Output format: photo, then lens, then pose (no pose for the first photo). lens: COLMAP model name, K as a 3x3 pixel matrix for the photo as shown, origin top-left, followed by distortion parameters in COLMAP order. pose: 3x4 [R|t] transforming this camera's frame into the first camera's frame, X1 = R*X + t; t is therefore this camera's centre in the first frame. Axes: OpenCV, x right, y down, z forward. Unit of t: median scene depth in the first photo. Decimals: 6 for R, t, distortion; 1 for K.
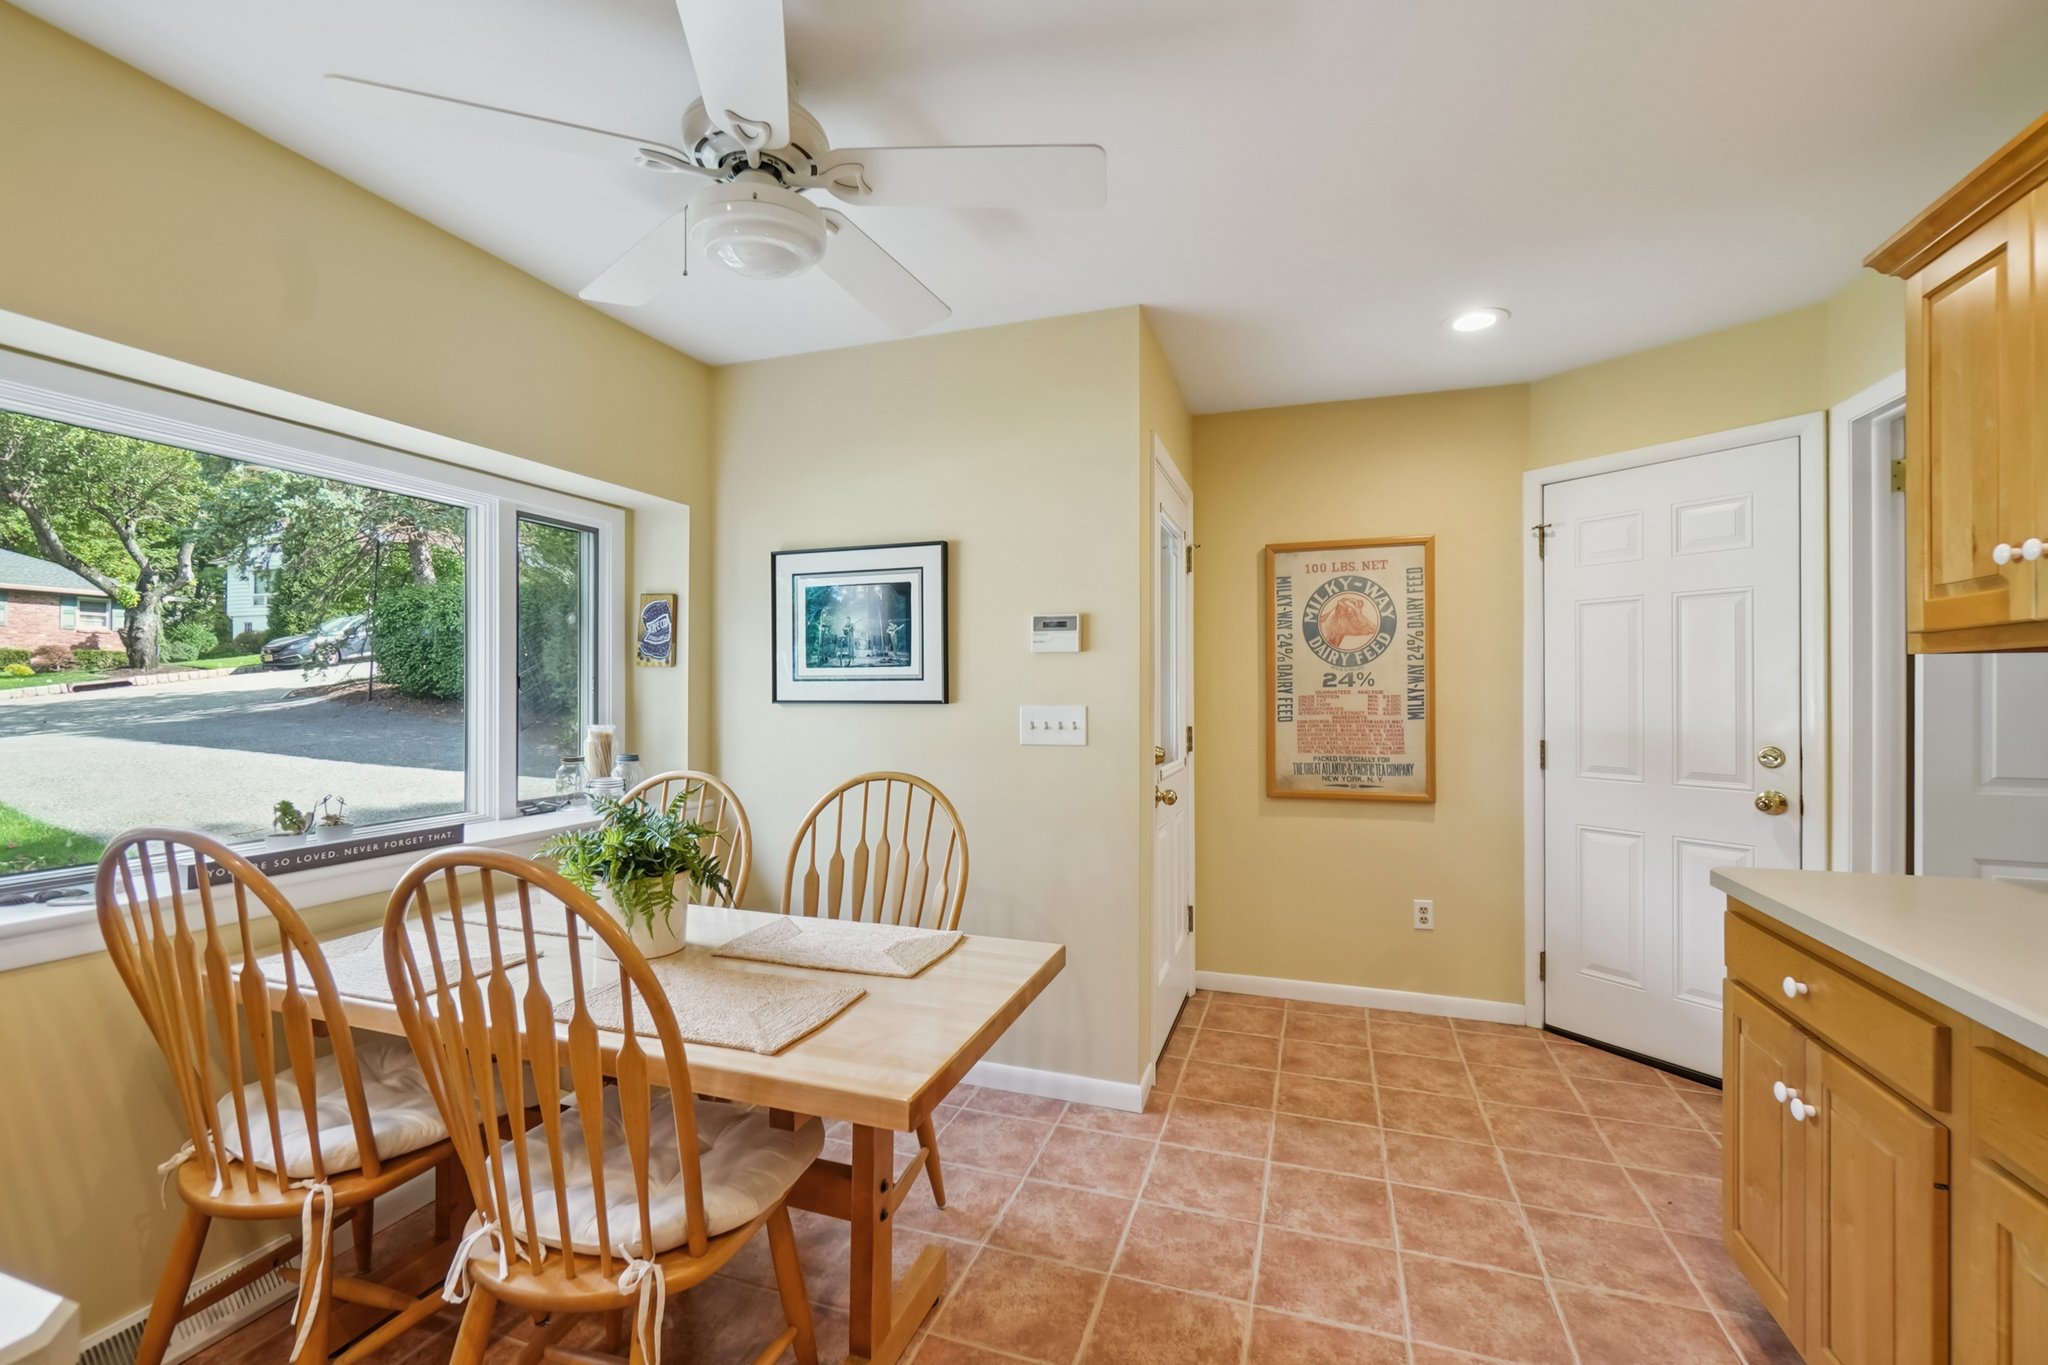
lens RADIAL K [[877.3, 0, 1018.0], [0, 877.3, 691.3], [0, 0, 1]] dist [-0.000787, 0.000130]
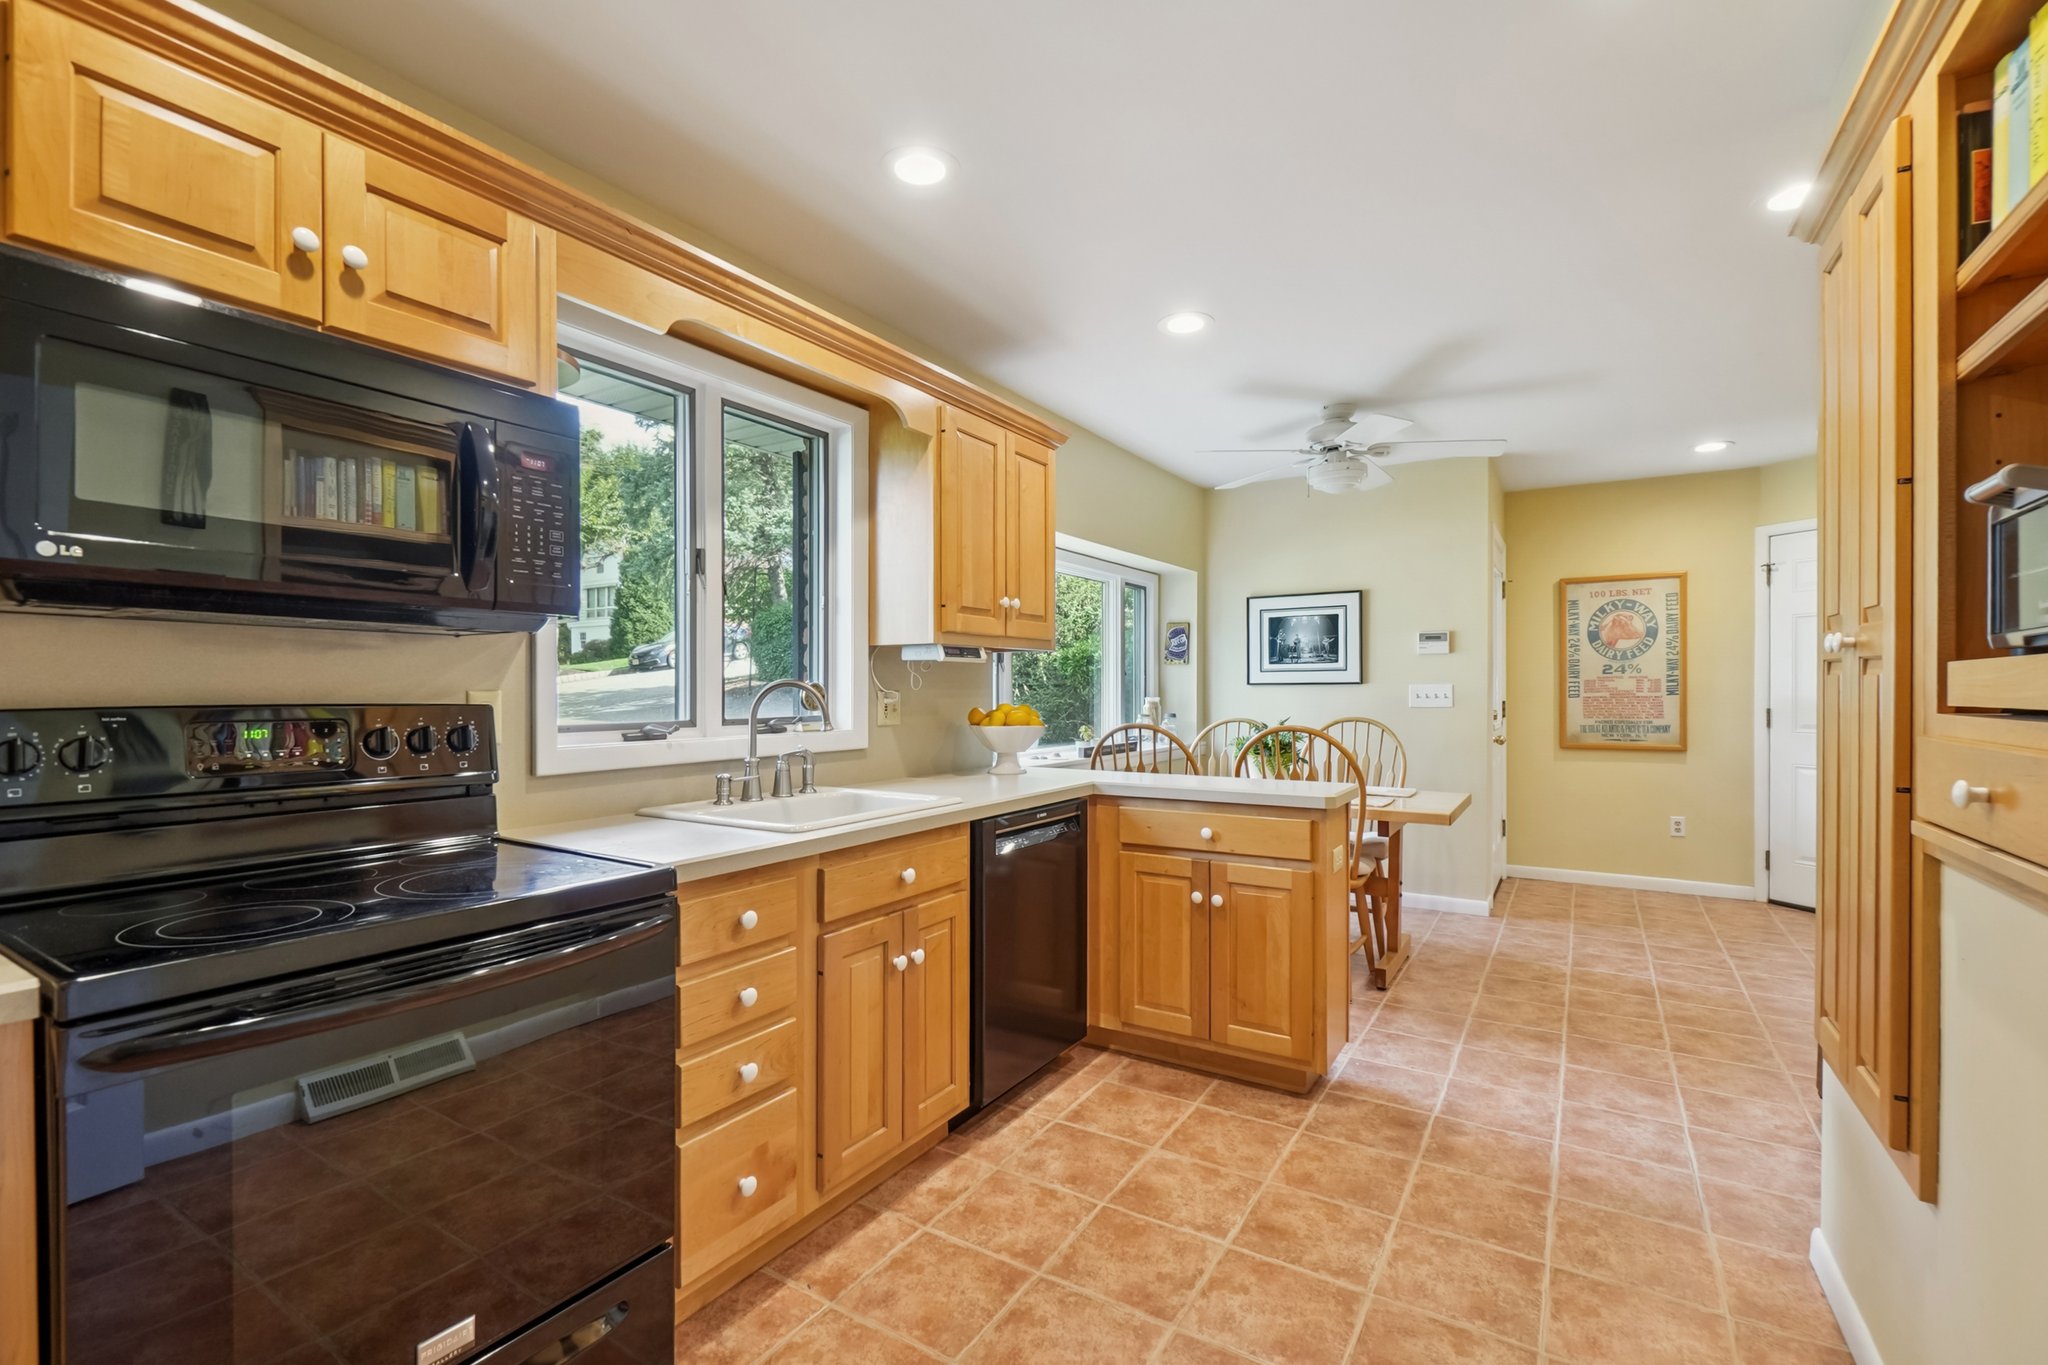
lens RADIAL K [[910.6, 0, 1013.1], [0, 910.6, 699.2], [0, 0, 1]] dist [-0.001716, -0.000504]
pose [[0.974300, -0.000663, -0.225253, -0.322215], [0.002979, 0.999946, 0.009943, 0.022487], [0.225234, -0.010358, 0.974250, -0.842926]]
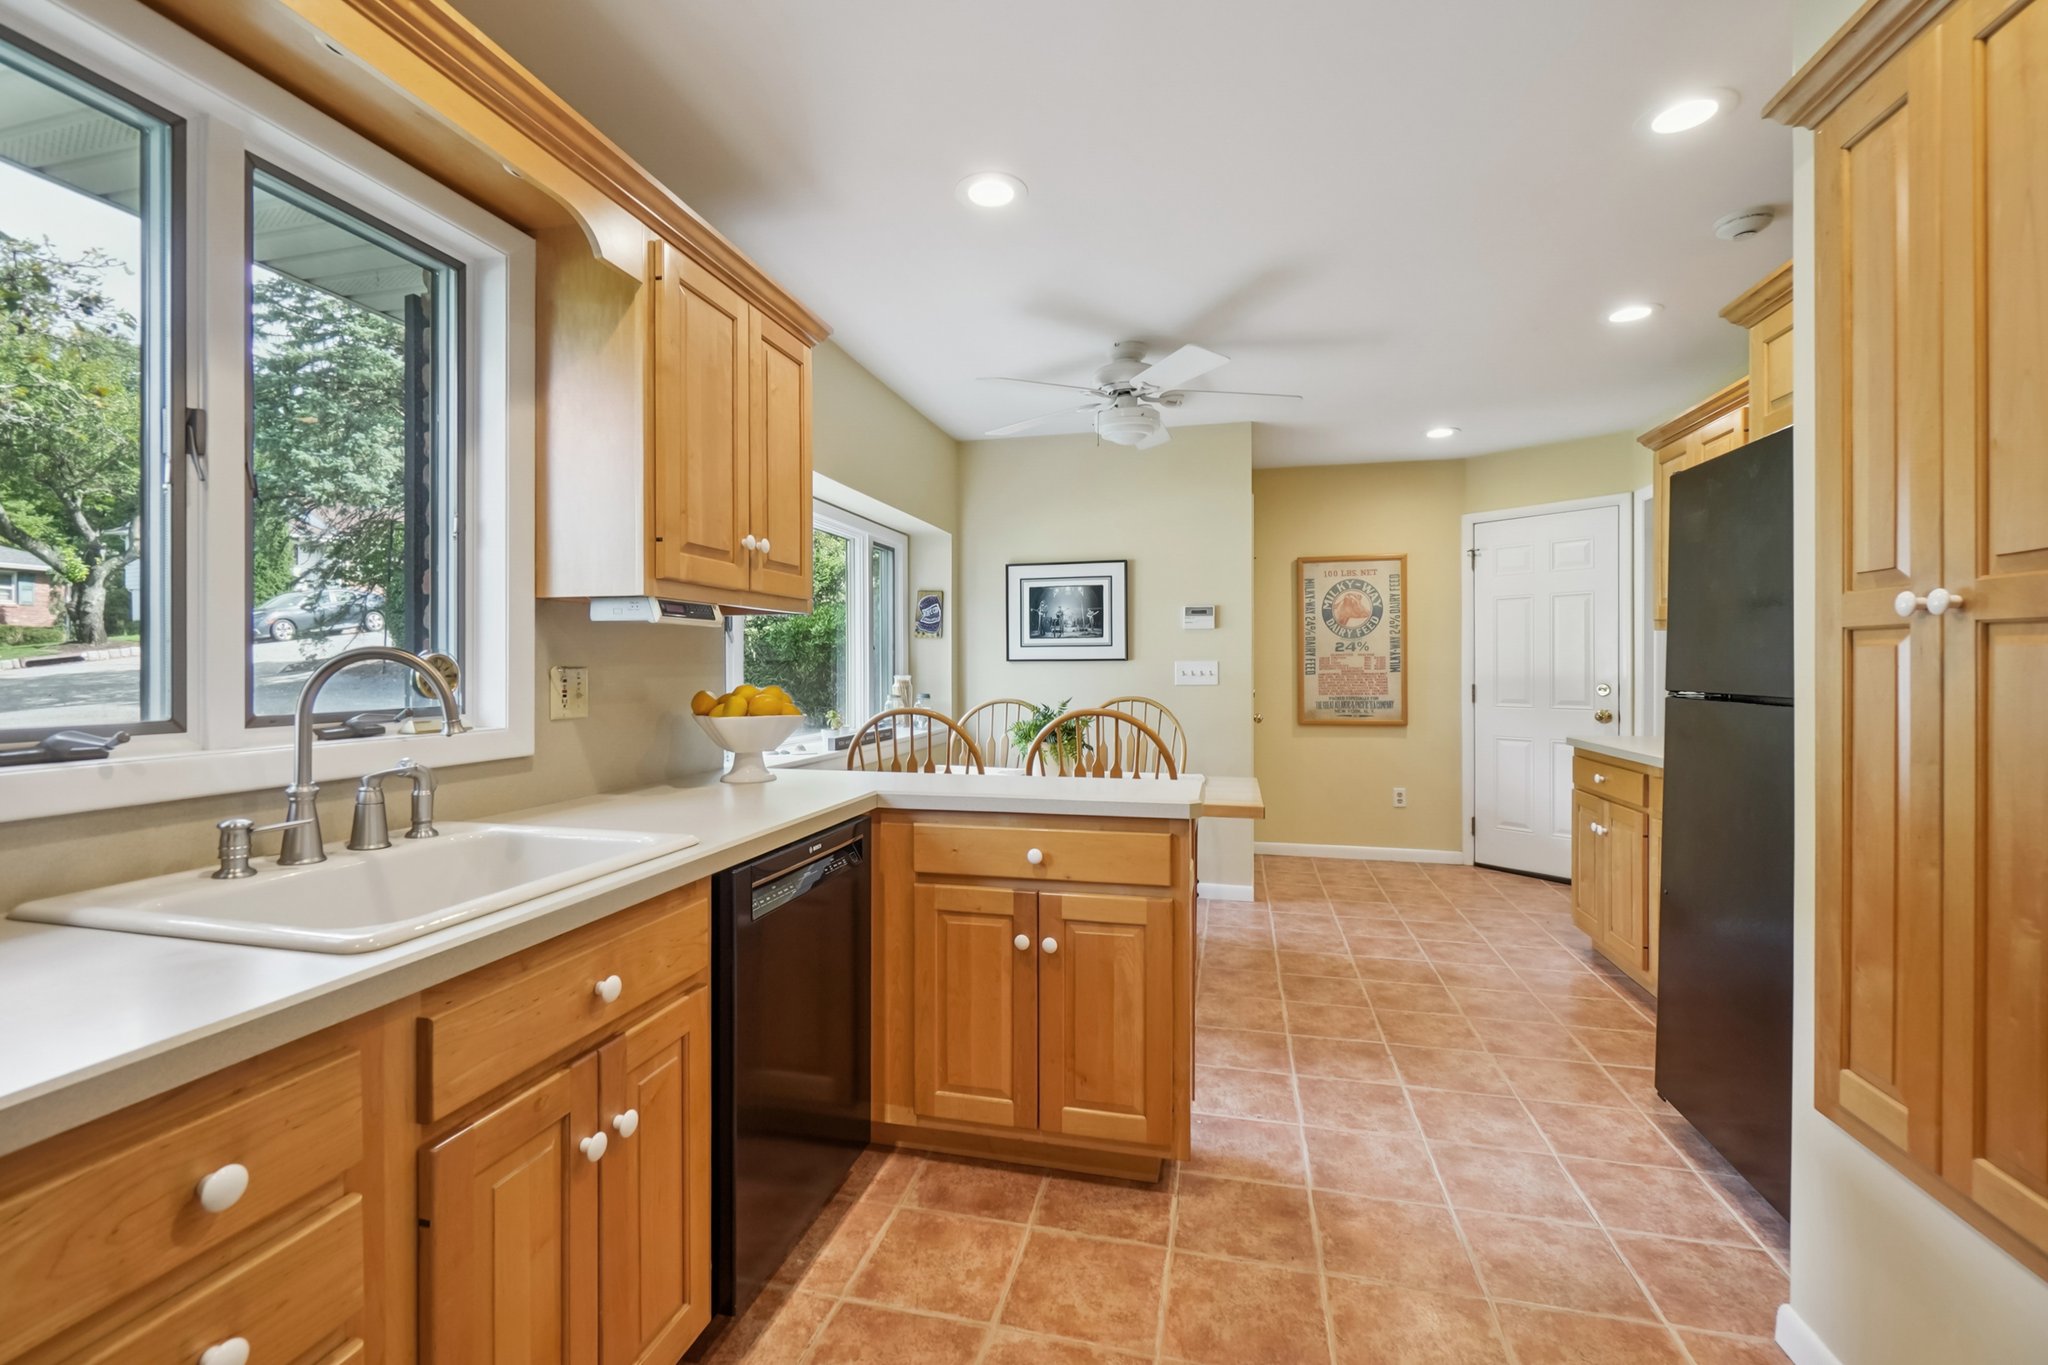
lens RADIAL K [[896.1, 0, 1002.5], [0, 896.1, 673.4], [0, 0, 1]] dist [-0.002466, -0.000599]
pose [[0.996056, -0.003526, 0.088657, -0.423535], [0.002927, 0.999972, 0.006887, 0.023890], [-0.088678, -0.006600, 0.996038, -0.578613]]
